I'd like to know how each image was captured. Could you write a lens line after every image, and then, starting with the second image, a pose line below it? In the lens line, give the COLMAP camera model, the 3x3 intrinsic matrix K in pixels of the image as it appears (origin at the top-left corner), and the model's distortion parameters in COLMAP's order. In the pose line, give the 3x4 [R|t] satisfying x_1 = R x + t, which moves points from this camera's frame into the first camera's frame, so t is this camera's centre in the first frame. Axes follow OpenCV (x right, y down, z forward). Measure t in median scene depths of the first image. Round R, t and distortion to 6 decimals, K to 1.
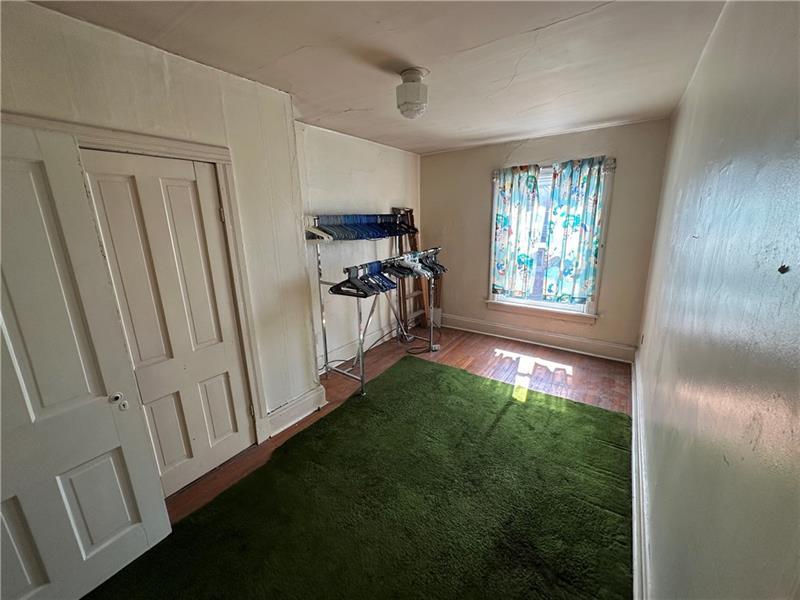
lens RADIAL K [[319.7, 0, 400.5], [0, 319.7, 299.6], [0, 0, 1]] dist [-0.005146, 0.000982]
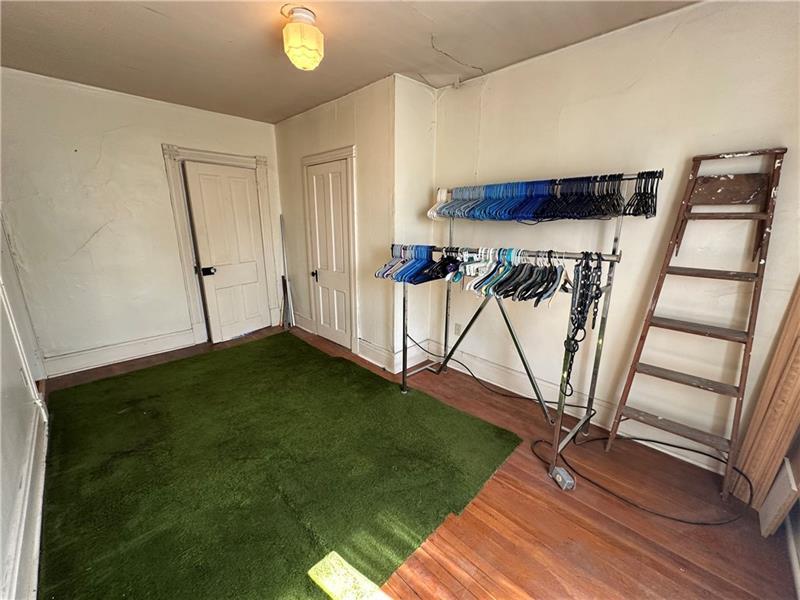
lens RADIAL K [[319.7, 0, 397.4], [0, 319.7, 299.2], [0, 0, 1]] dist [-0.005146, 0.000982]
pose [[-0.172609, 0.273511, -0.946255, 0.631628], [-0.237620, 0.920738, 0.309480, -0.204478], [0.955899, 0.278268, -0.093936, 0.954833]]
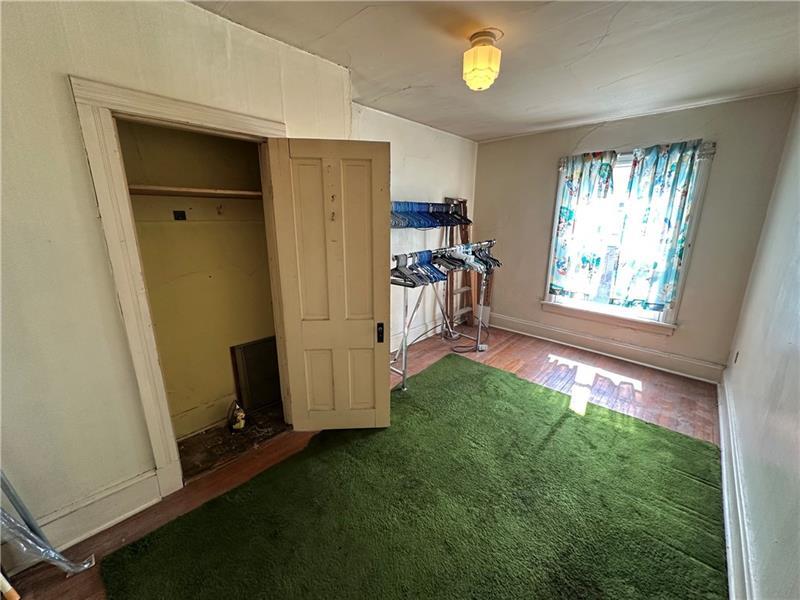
lens RADIAL K [[319.7, 0, 400.1], [0, 319.7, 300.1], [0, 0, 1]] dist [-0.005146, 0.000982]
pose [[0.989380, 0.062464, -0.131244, -0.019139], [-0.061343, 0.998038, 0.012567, 0.018112], [0.131772, -0.004383, 0.991270, 0.051182]]
